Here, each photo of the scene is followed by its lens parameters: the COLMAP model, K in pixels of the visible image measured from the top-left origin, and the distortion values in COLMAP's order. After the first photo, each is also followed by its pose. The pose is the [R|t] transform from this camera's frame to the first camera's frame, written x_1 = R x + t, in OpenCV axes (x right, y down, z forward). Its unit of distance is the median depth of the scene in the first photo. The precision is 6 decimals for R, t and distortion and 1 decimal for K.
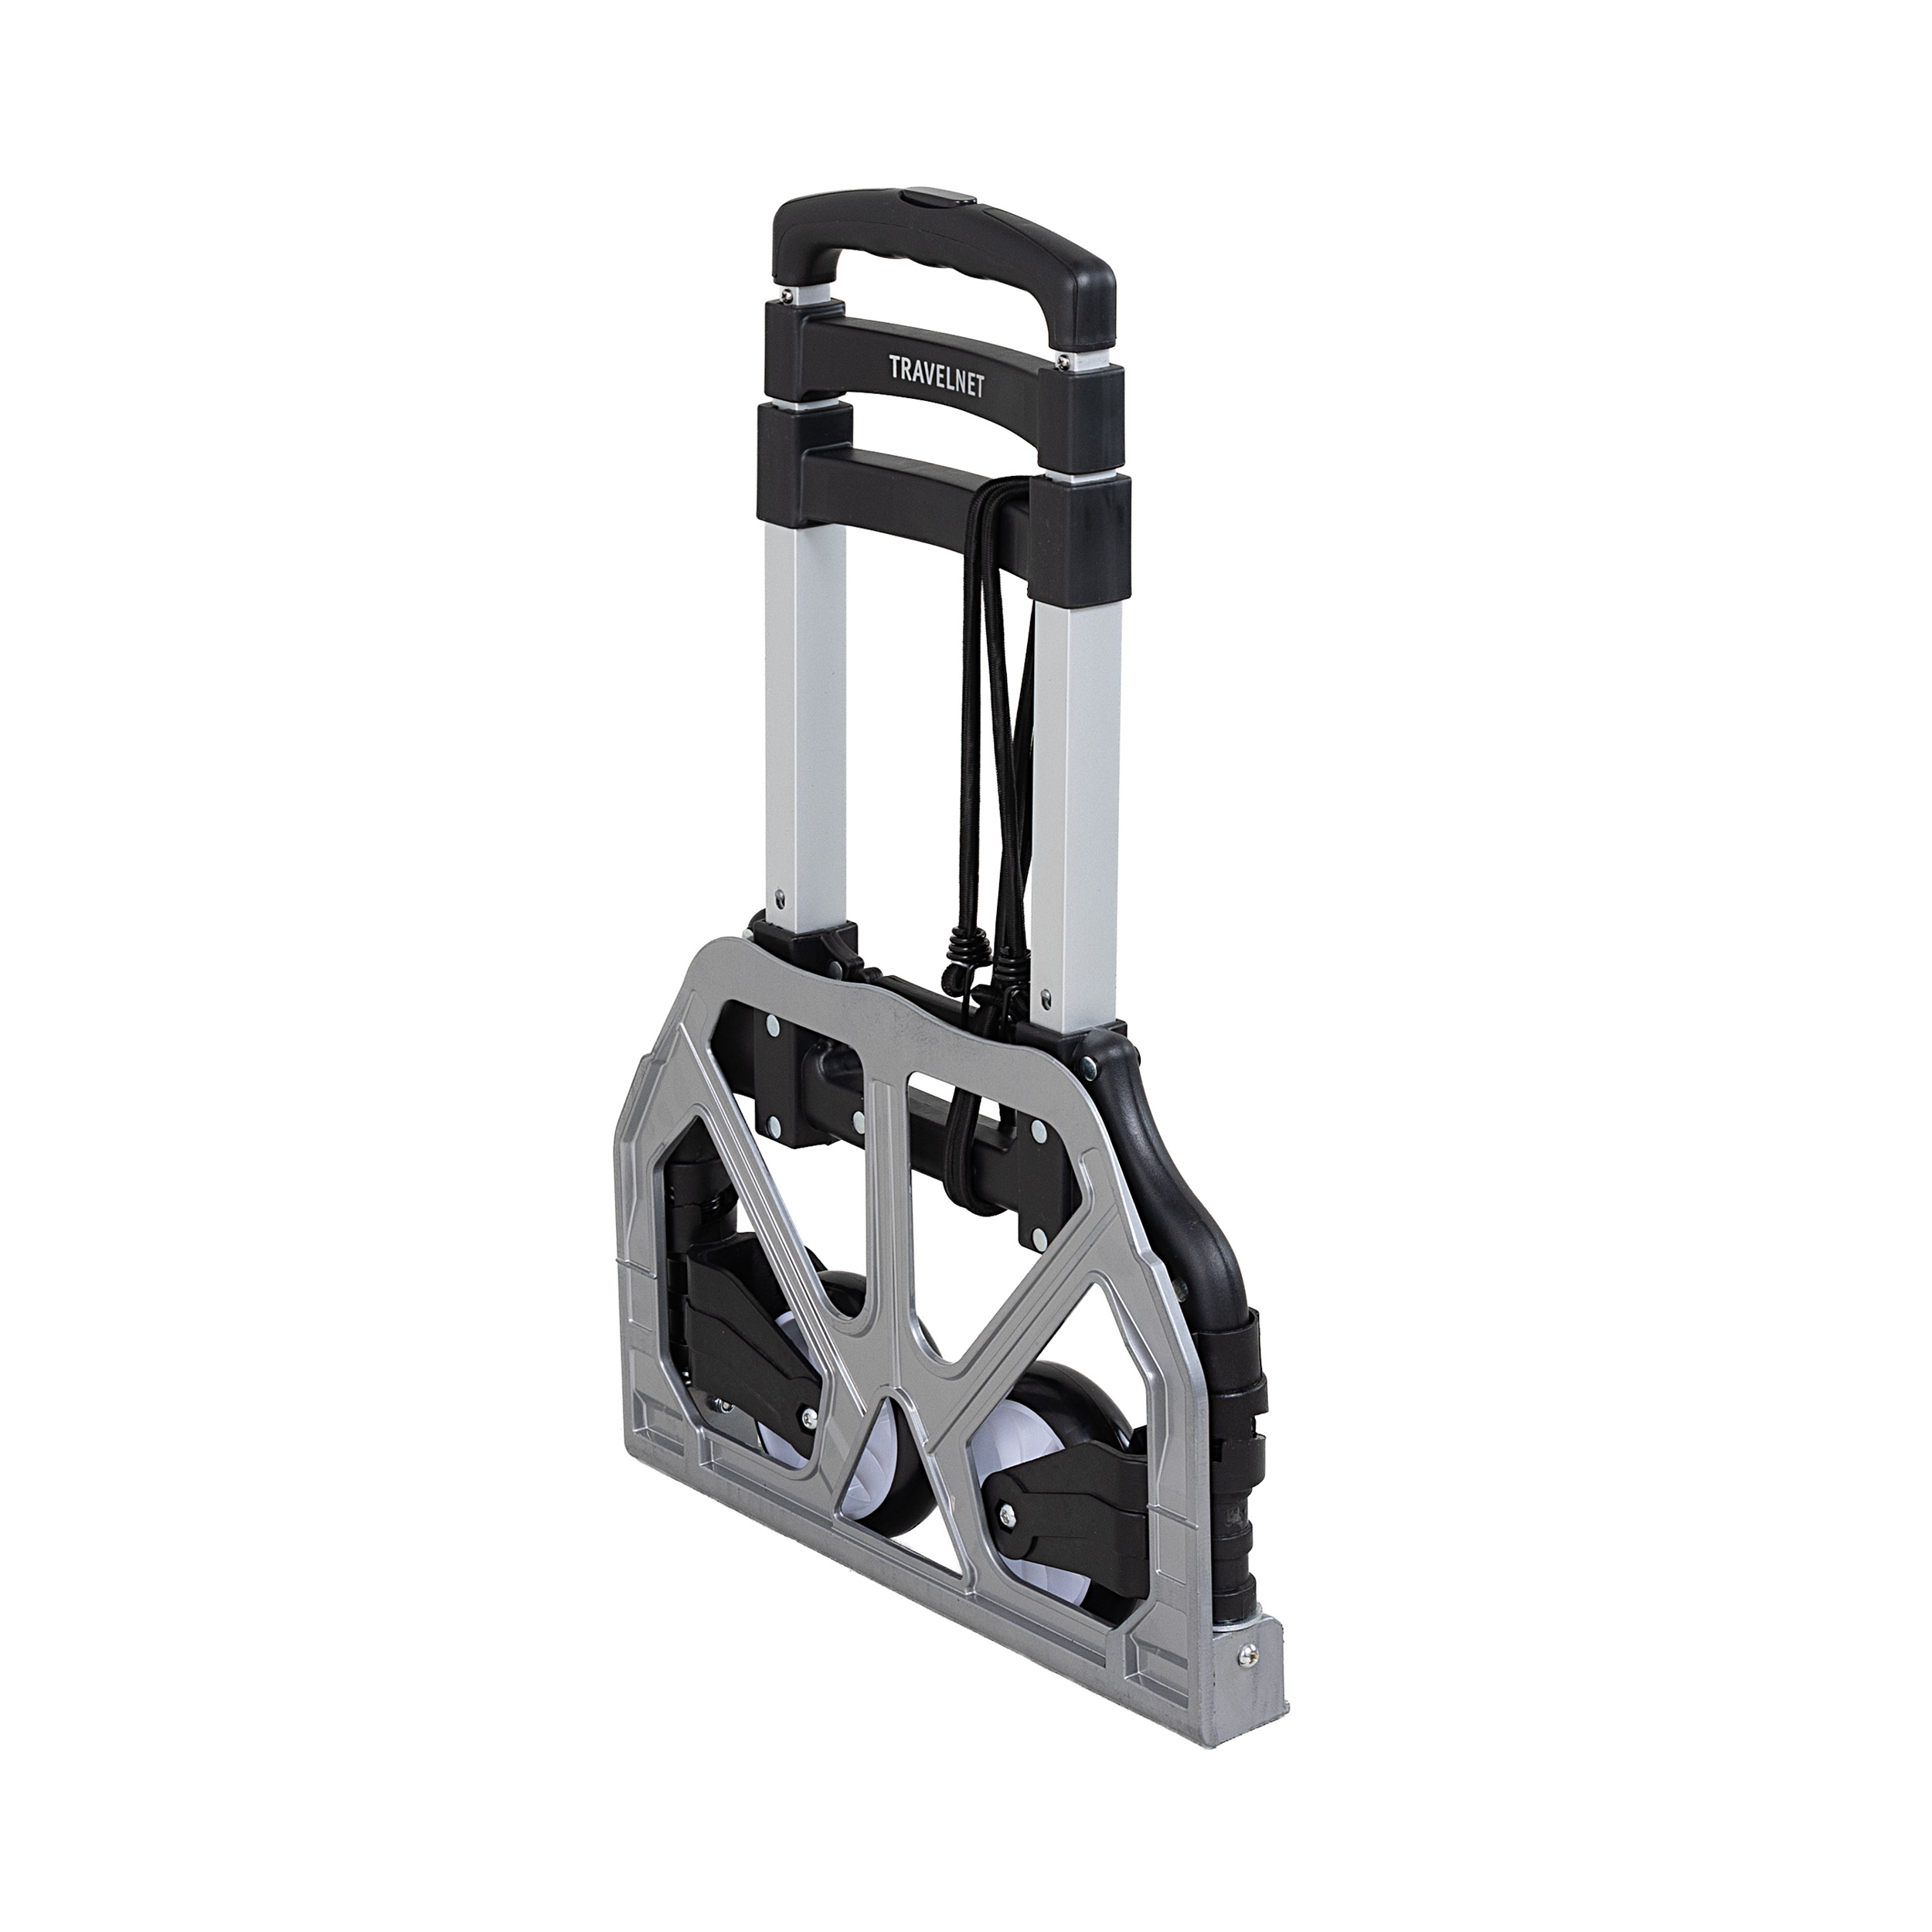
lens RADIAL K [[8167.6, 0, 965.5], [0, 8167.6, 963.6], [0, 0, 1]] dist [-0.303713, 0.000000]
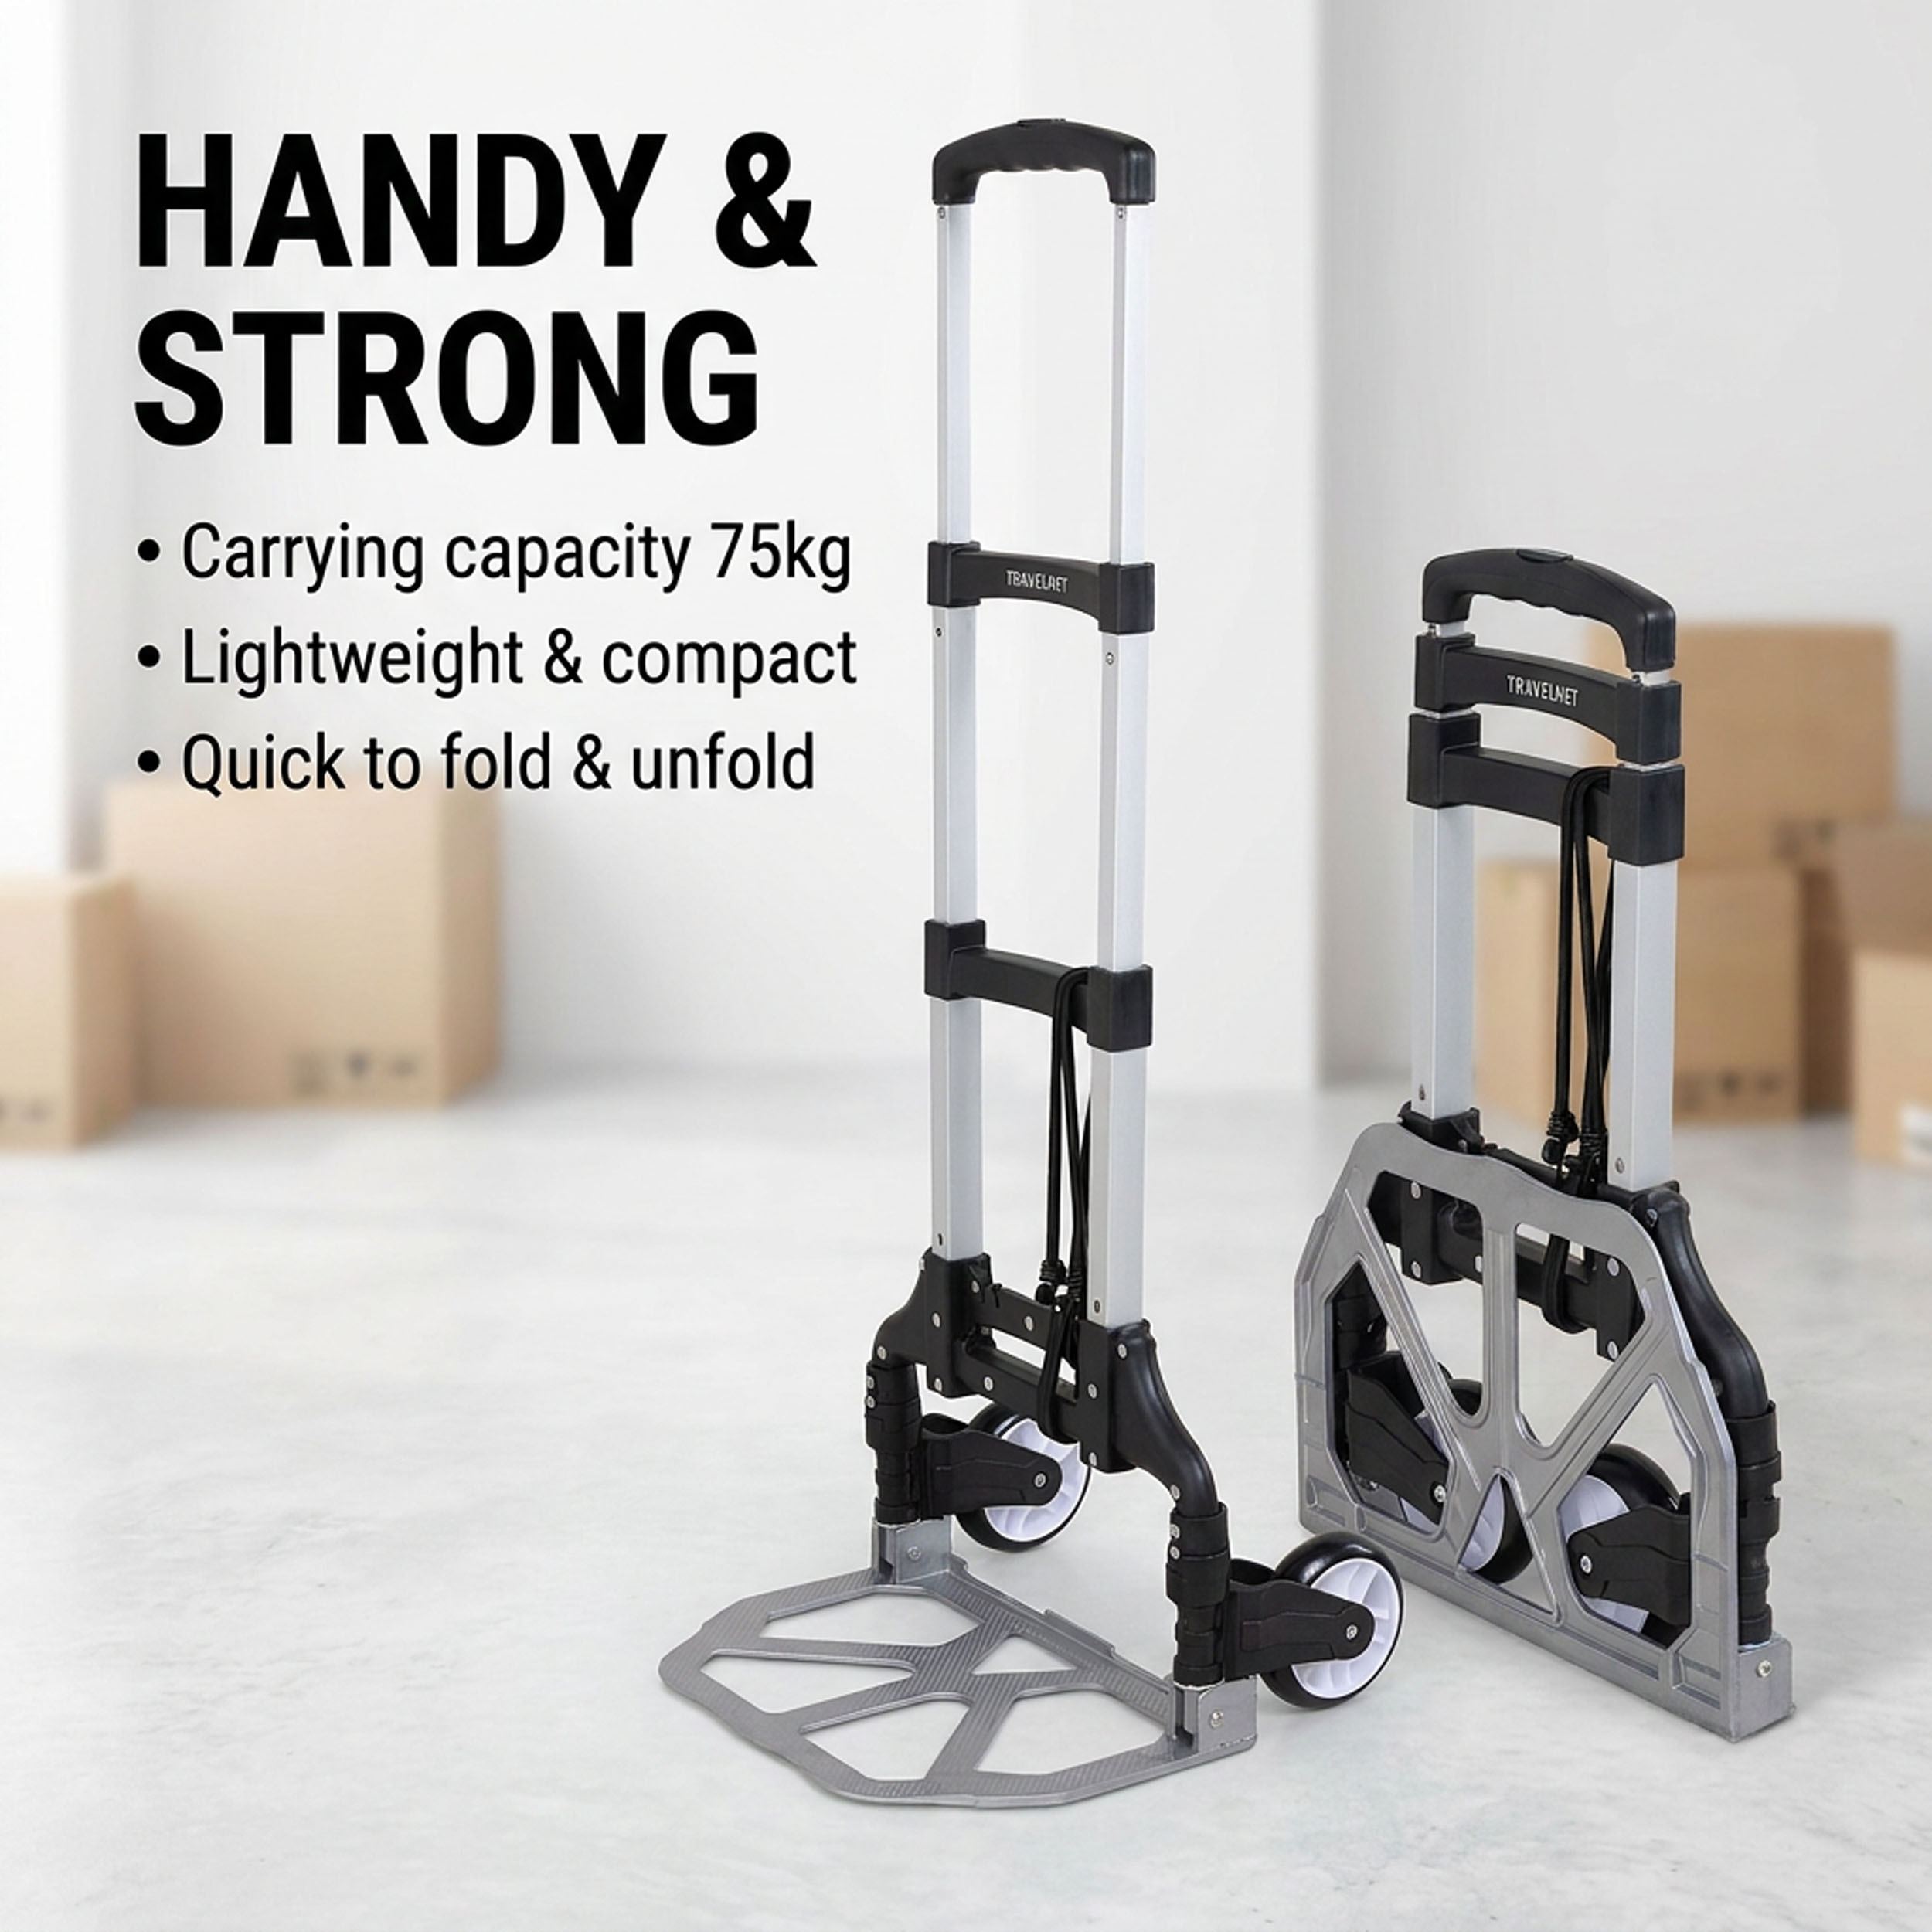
lens RADIAL K [[8167.6, 0, 966.3], [0, 8167.6, 968.1], [0, 0, 1]] dist [-0.303713, 0.000000]
pose [[0.994502, 0.012577, -0.103962, 0.040861], [-0.019337, 0.997745, -0.064275, 0.058365], [0.102919, 0.065932, 0.992502, -0.309407]]
